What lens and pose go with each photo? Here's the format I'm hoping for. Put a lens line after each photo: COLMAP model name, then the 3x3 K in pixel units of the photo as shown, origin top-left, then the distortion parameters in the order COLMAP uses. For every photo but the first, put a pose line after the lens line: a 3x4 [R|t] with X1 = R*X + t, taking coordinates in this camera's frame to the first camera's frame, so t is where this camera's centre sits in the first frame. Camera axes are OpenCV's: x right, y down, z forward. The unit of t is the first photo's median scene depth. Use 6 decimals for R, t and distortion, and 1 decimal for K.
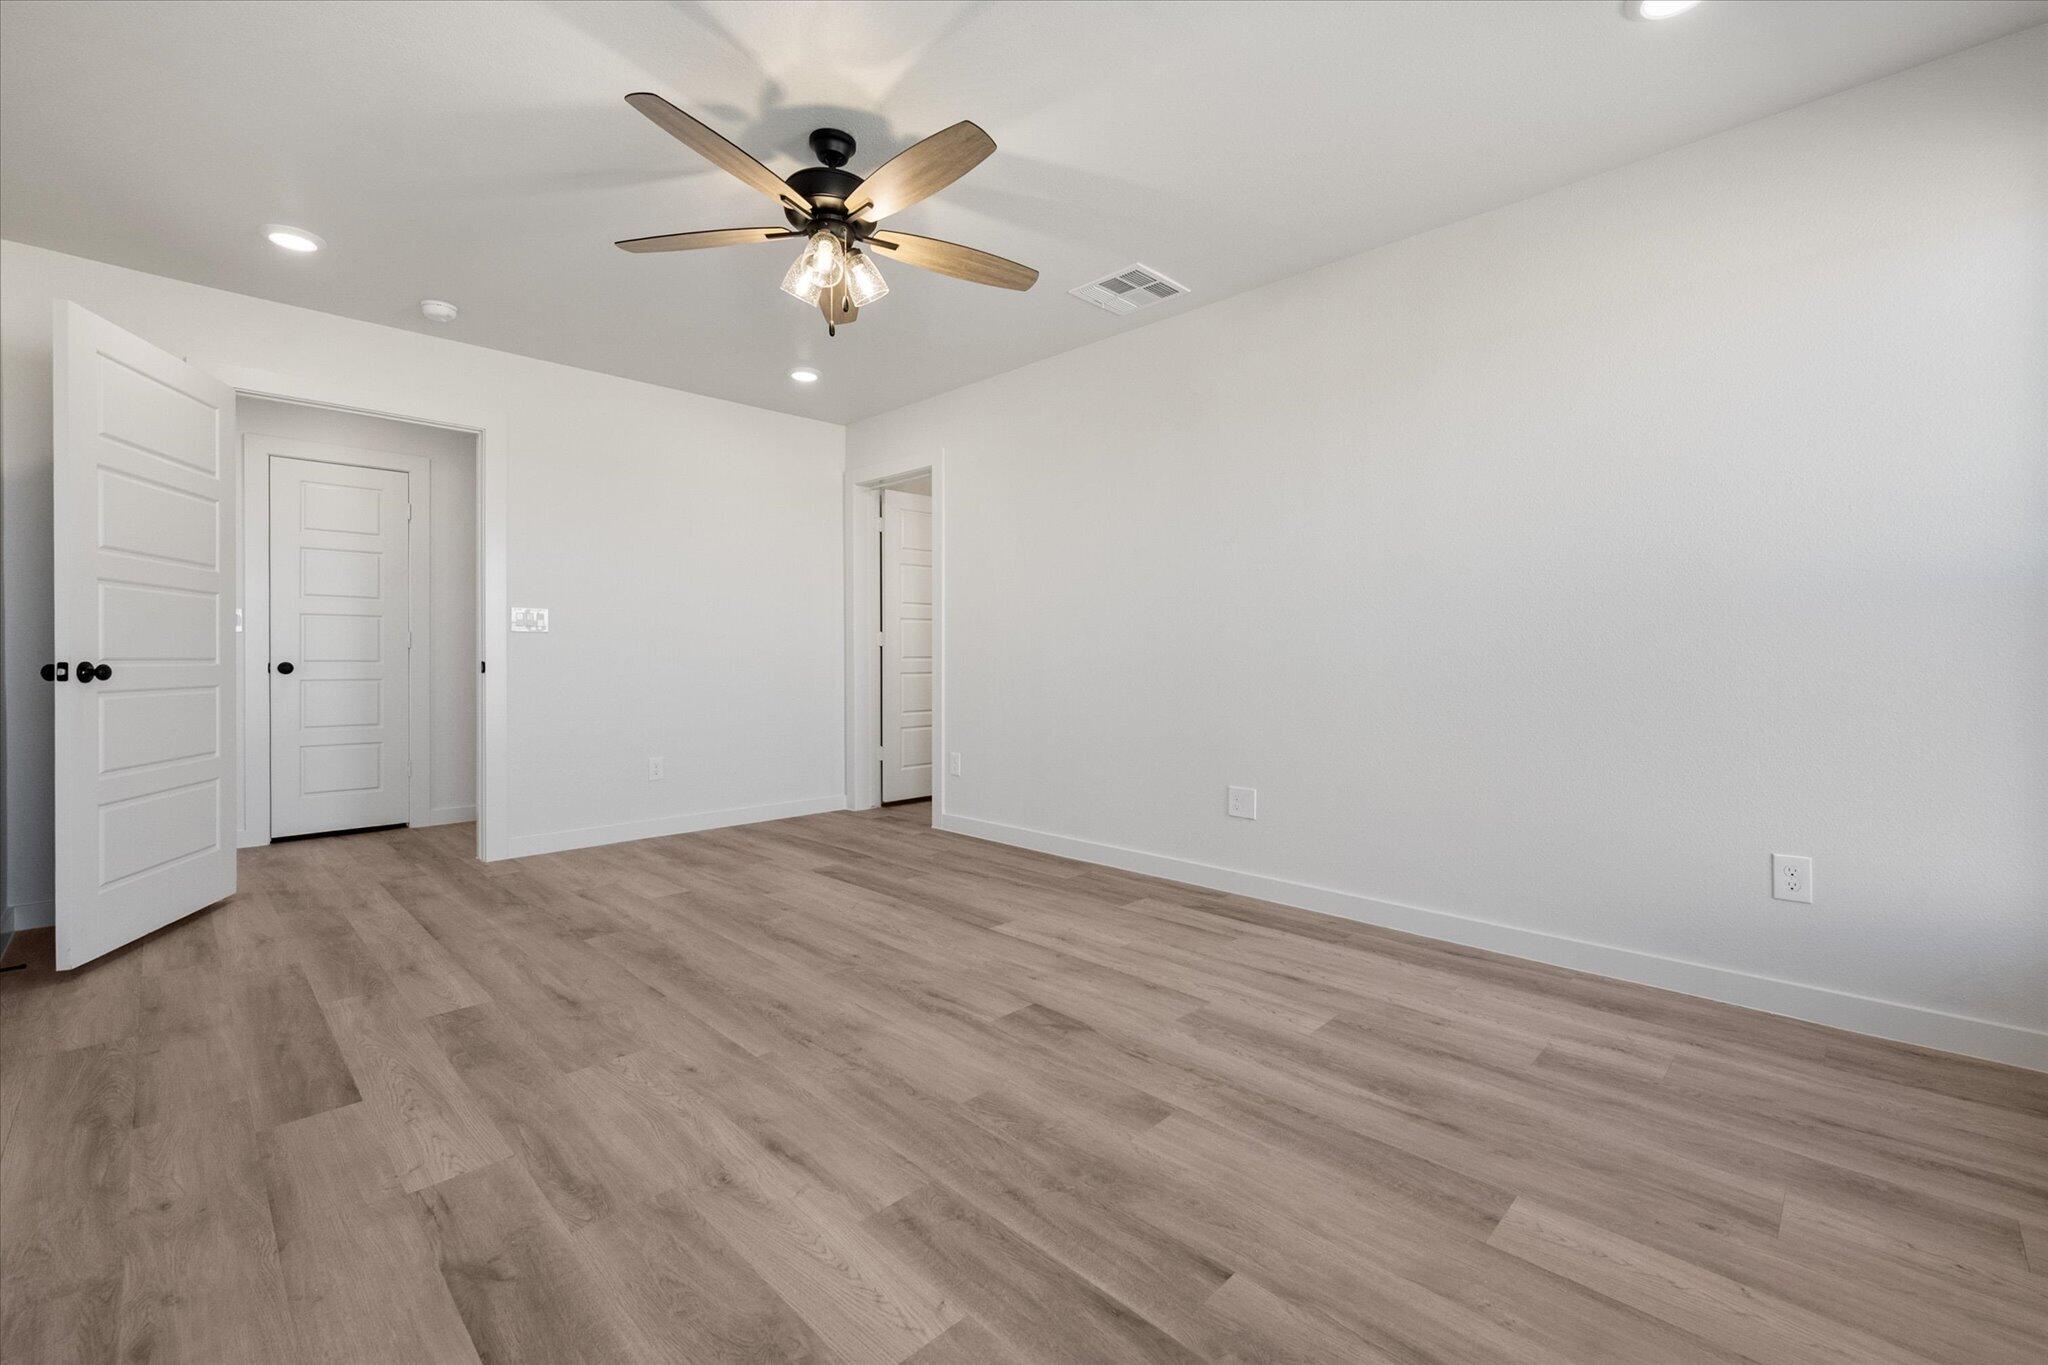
lens RADIAL K [[809.4, 0, 1022.8], [0, 809.4, 668.1], [0, 0, 1]] dist [-0.000771, -0.000252]
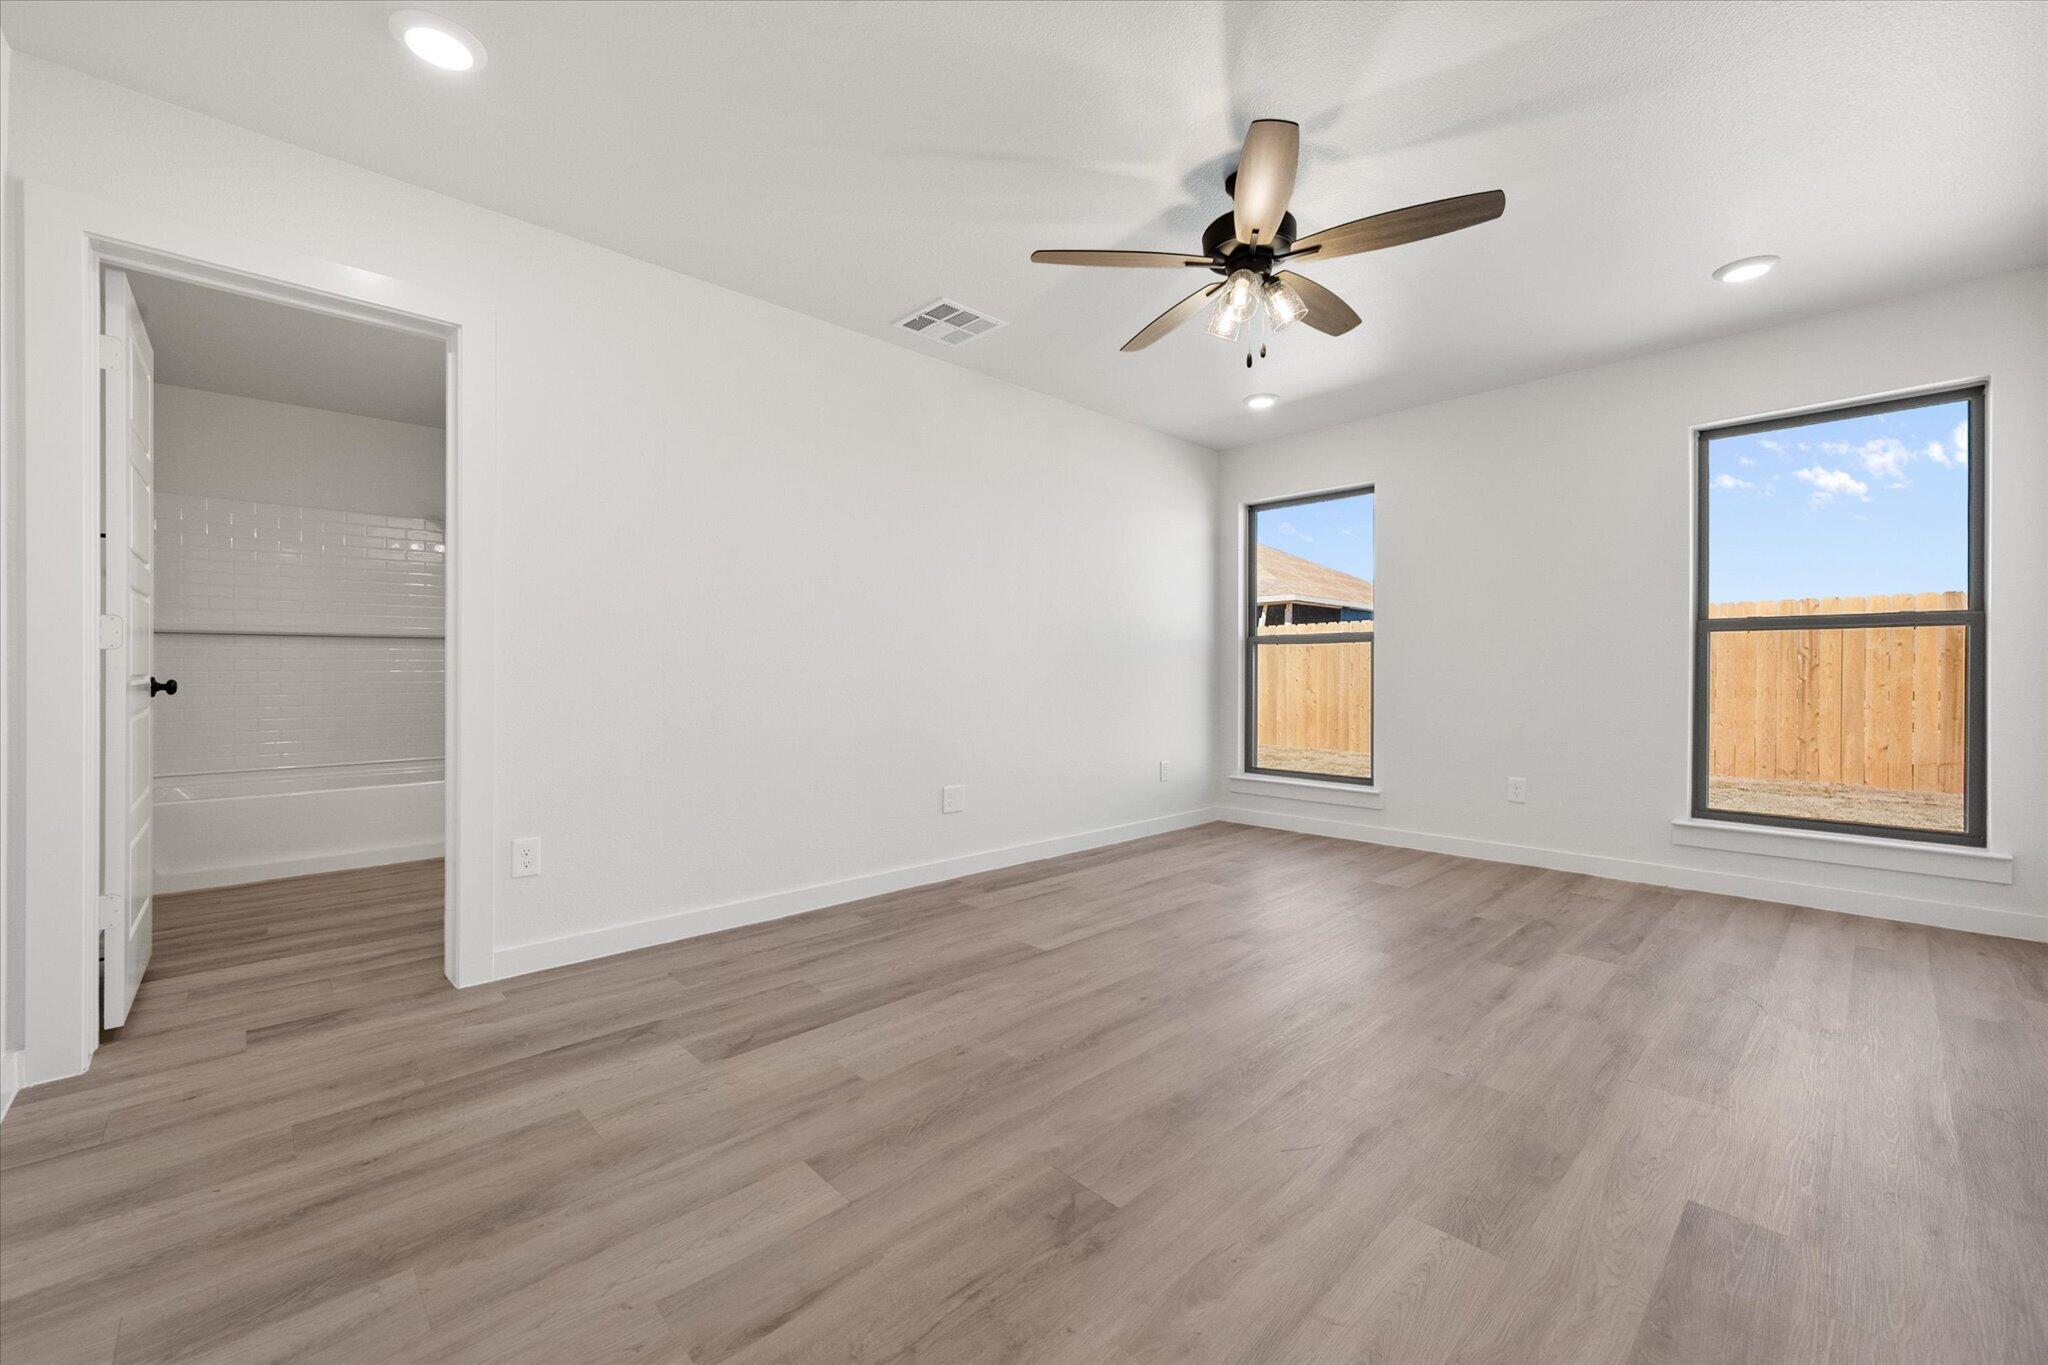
lens RADIAL K [[809.4, 0, 1022.8], [0, 809.4, 668.1], [0, 0, 1]] dist [-0.000771, -0.000252]
pose [[0.063776, 0.005557, 0.997949, -1.106465], [0.014218, 0.999878, -0.006476, -0.008416], [-0.997863, 0.014602, 0.063689, 1.060755]]
